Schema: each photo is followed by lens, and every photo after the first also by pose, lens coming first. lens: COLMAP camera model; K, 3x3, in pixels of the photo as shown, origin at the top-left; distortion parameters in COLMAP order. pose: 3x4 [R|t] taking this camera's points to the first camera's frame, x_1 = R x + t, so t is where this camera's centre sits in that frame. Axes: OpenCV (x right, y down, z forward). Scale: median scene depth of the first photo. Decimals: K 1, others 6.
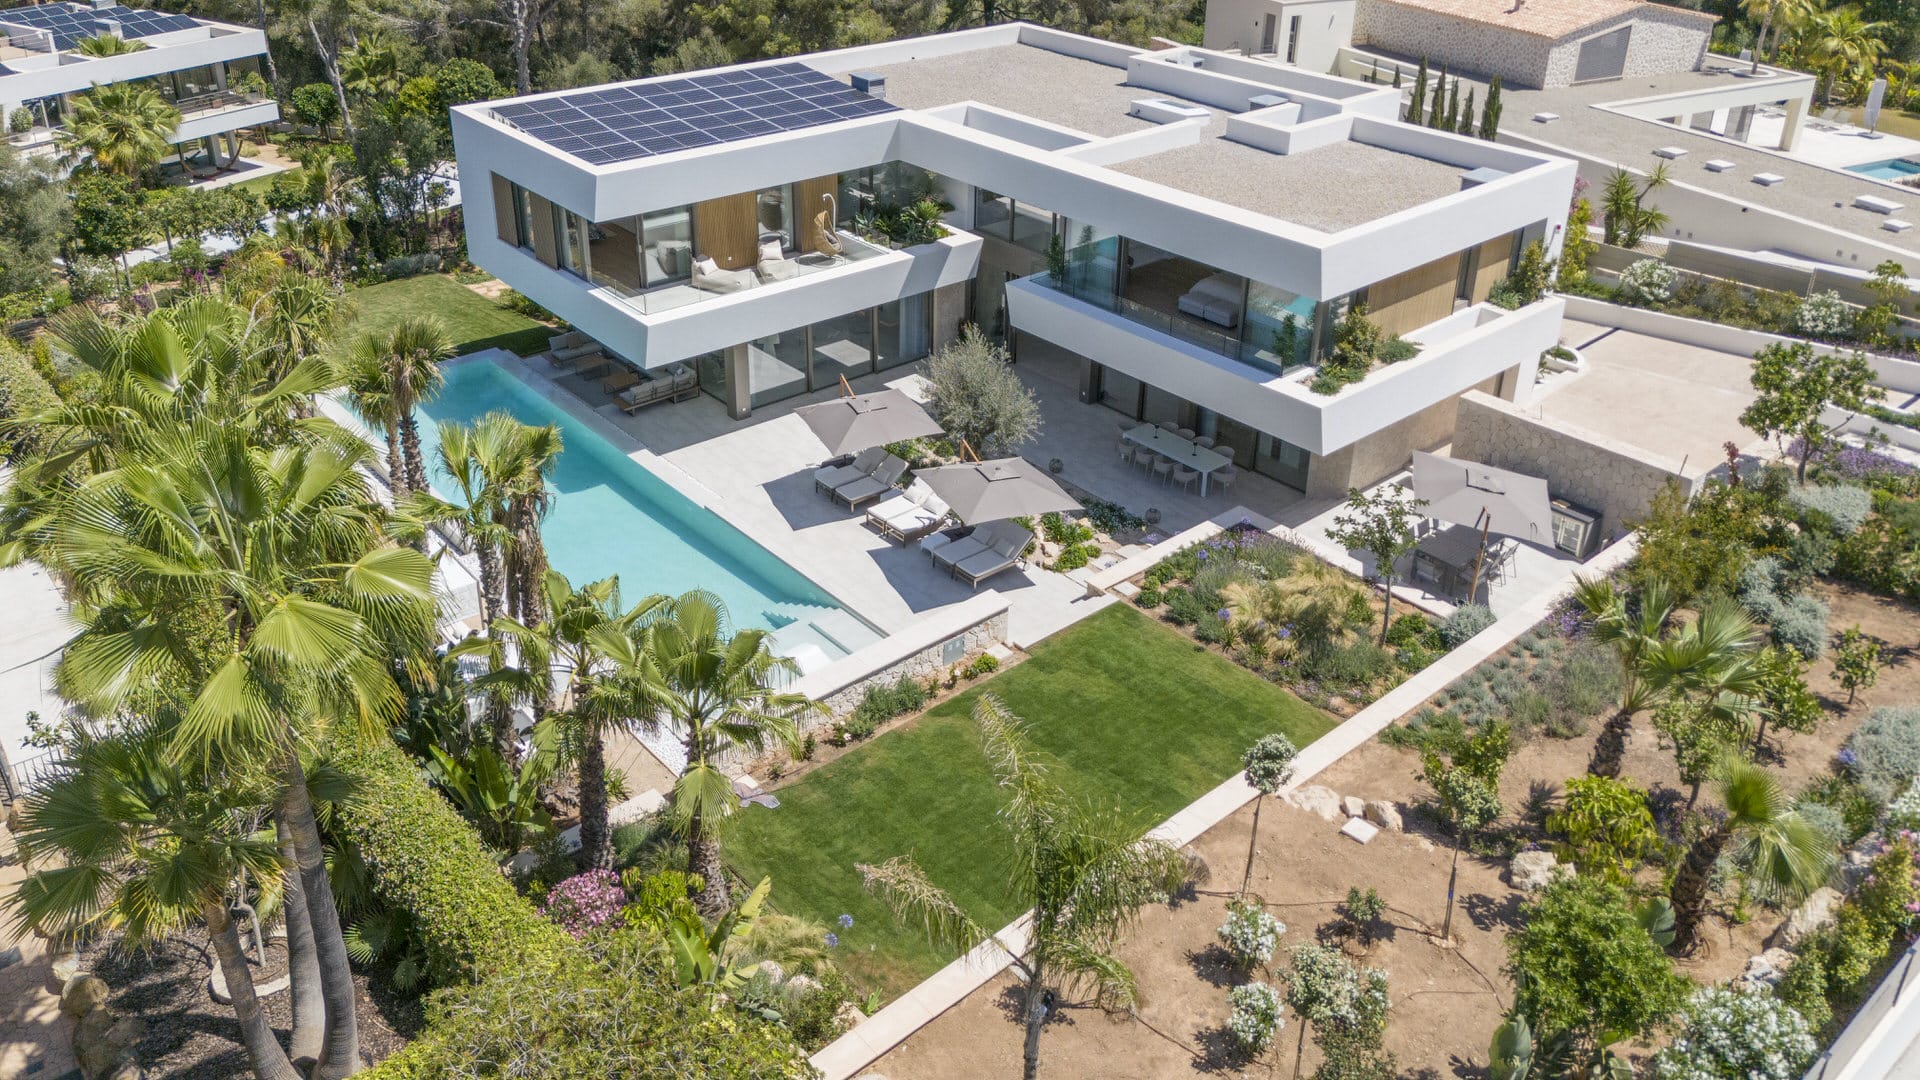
lens RADIAL K [[1367.0, 0, 1004.4], [0, 1367.0, 580.1], [0, 0, 1]] dist [0.070692, -0.054586]
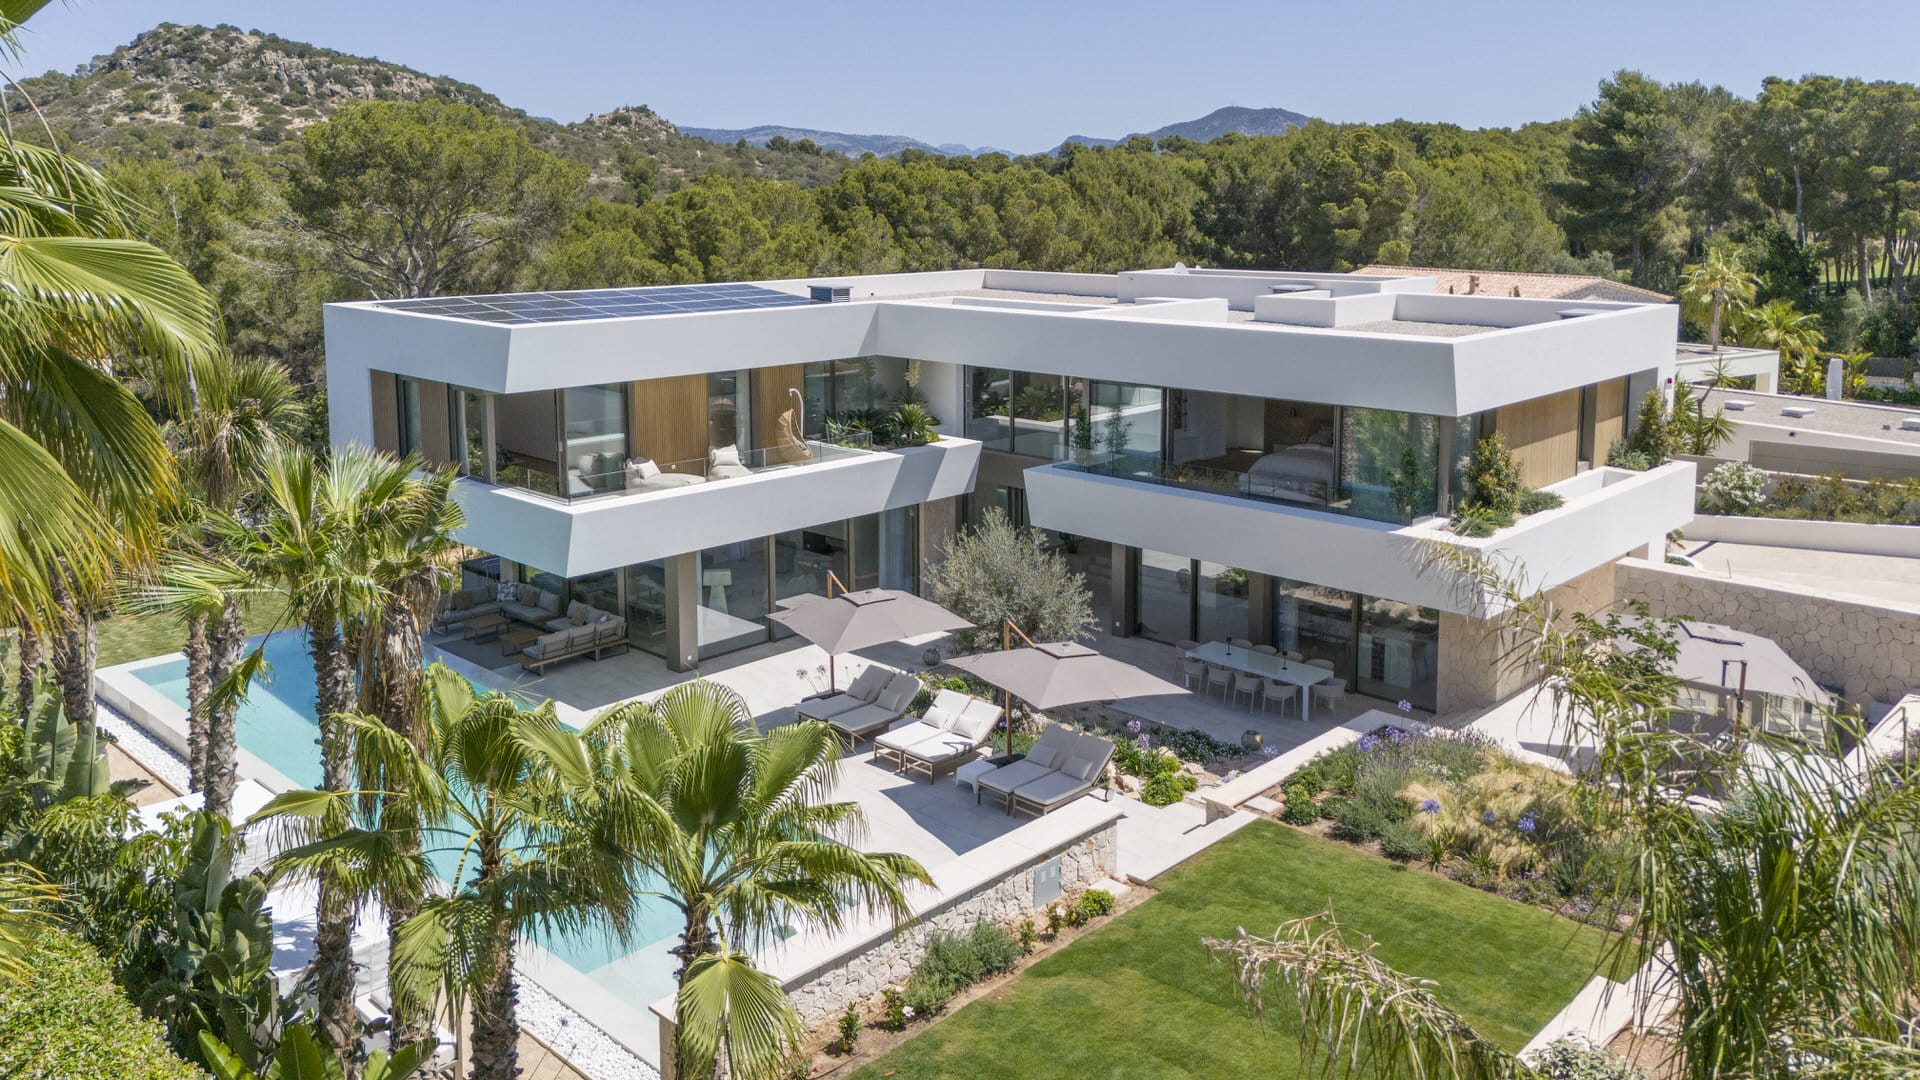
lens RADIAL K [[1438.3, 0, 989.7], [0, 1438.3, 536.7], [0, 0, 1]] dist [0.033022, -0.003328]
pose [[0.995612, -0.059221, 0.072452, -0.091962], [0.080122, 0.939483, -0.333095, 0.108484], [-0.048341, 0.337439, 0.940106, 0.260670]]
